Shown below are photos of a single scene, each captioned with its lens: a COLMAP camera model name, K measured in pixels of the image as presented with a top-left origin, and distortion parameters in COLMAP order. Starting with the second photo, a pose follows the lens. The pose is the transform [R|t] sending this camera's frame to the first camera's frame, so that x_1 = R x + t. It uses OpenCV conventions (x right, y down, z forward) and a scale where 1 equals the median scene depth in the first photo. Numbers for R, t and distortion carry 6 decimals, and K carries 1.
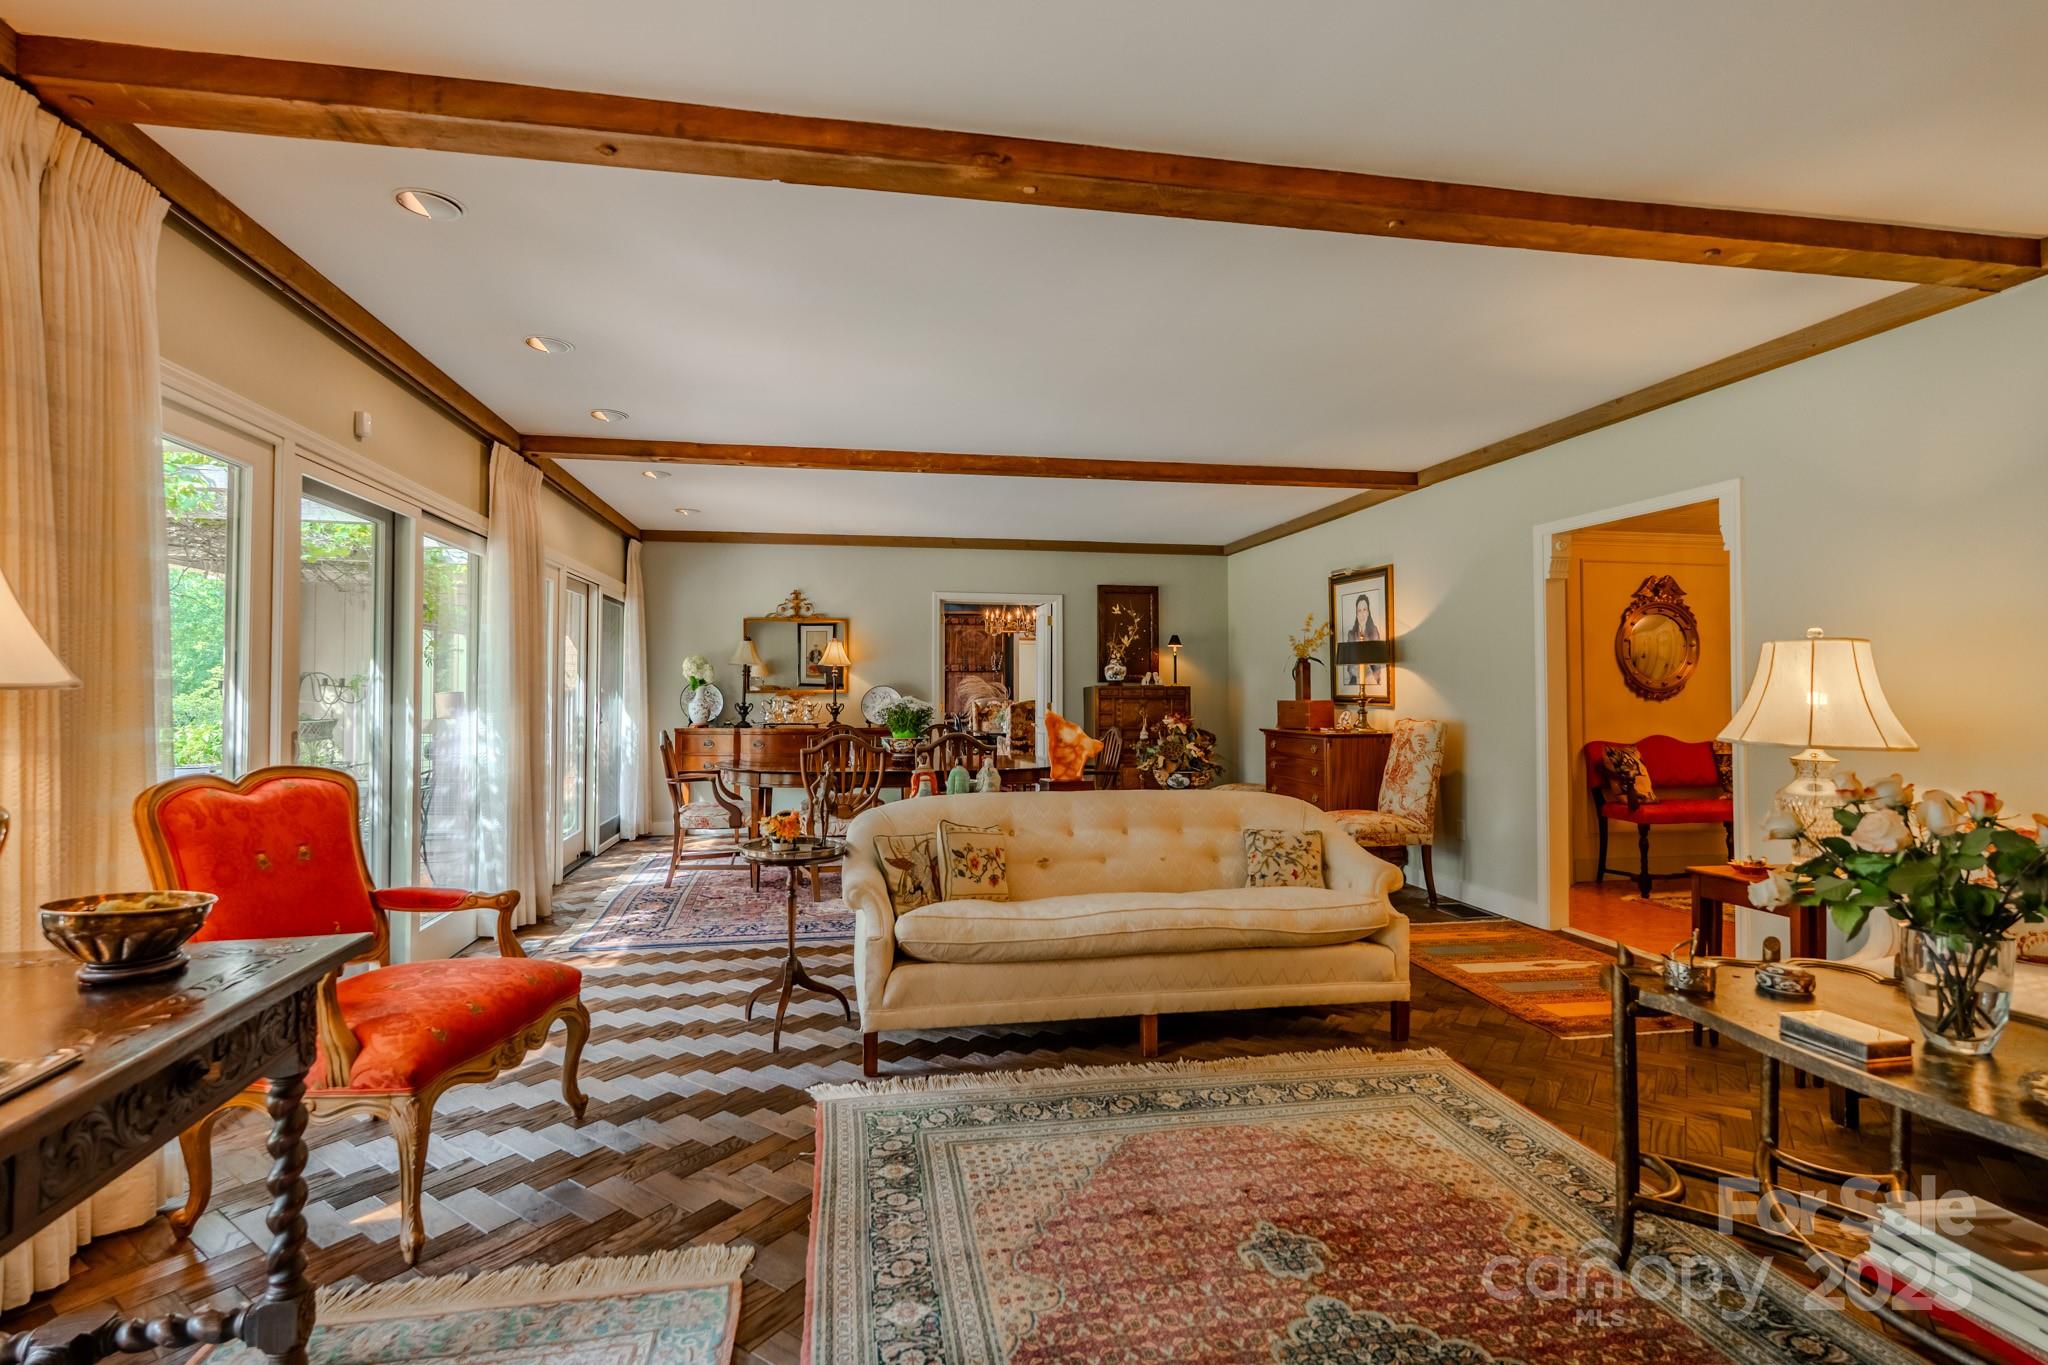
lens RADIAL K [[951.2, 0, 992.3], [0, 951.2, 671.3], [0, 0, 1]] dist [-0.000132, 0.000184]
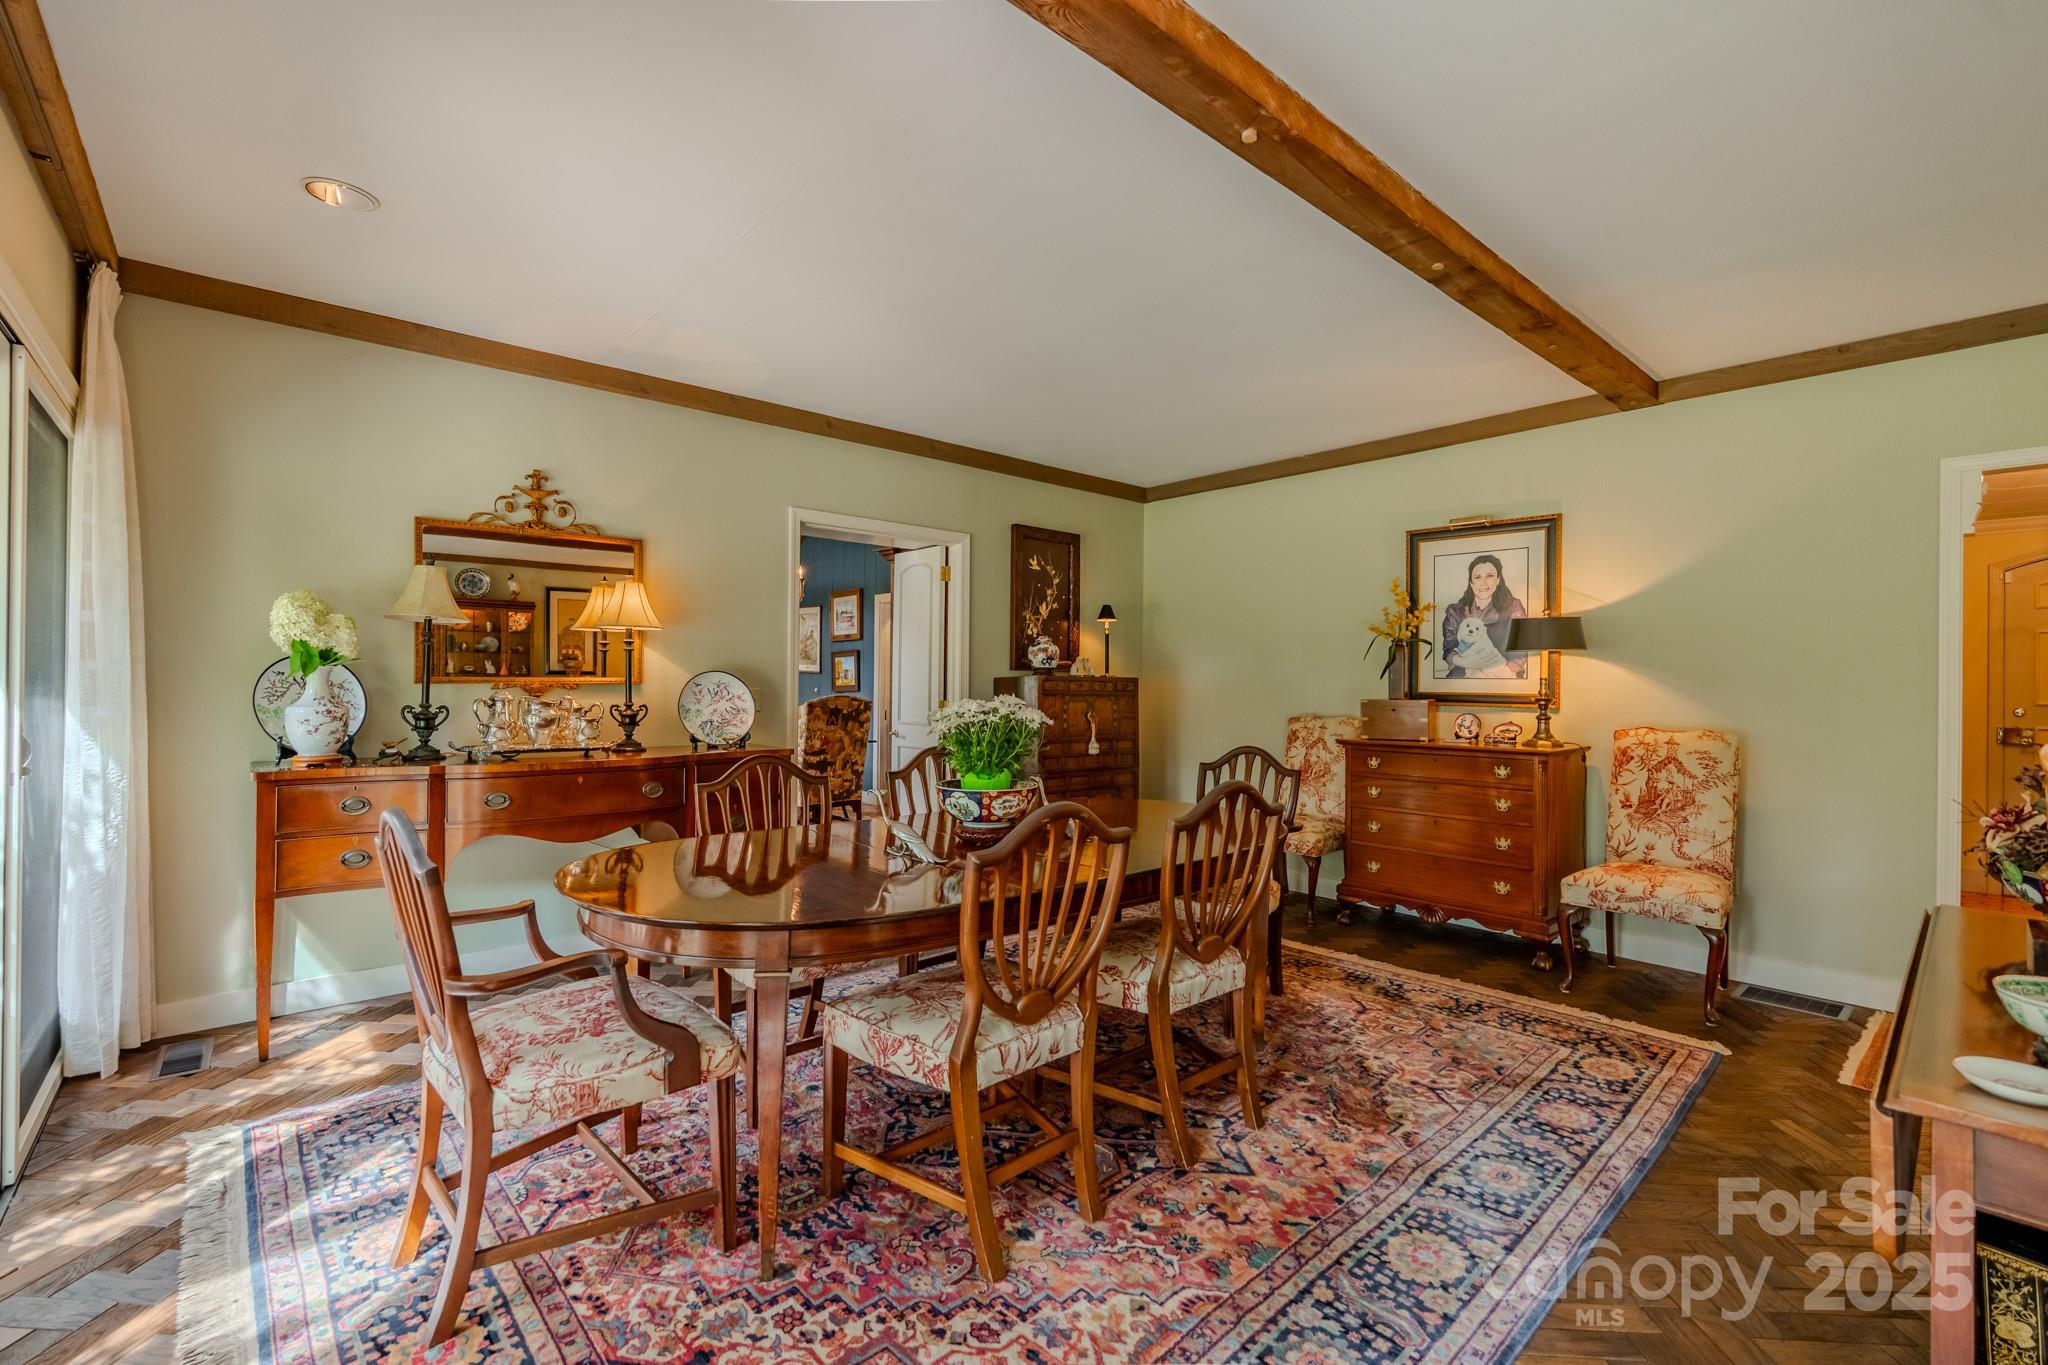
lens RADIAL K [[933.3, 0, 1008.2], [0, 933.3, 687.7], [0, 0, 1]] dist [-0.002222, 0.000314]
pose [[0.862004, 0.004513, 0.506881, -0.247883], [-0.018917, 0.999550, 0.023271, 0.009681], [-0.506548, -0.029649, 0.861702, 0.484152]]
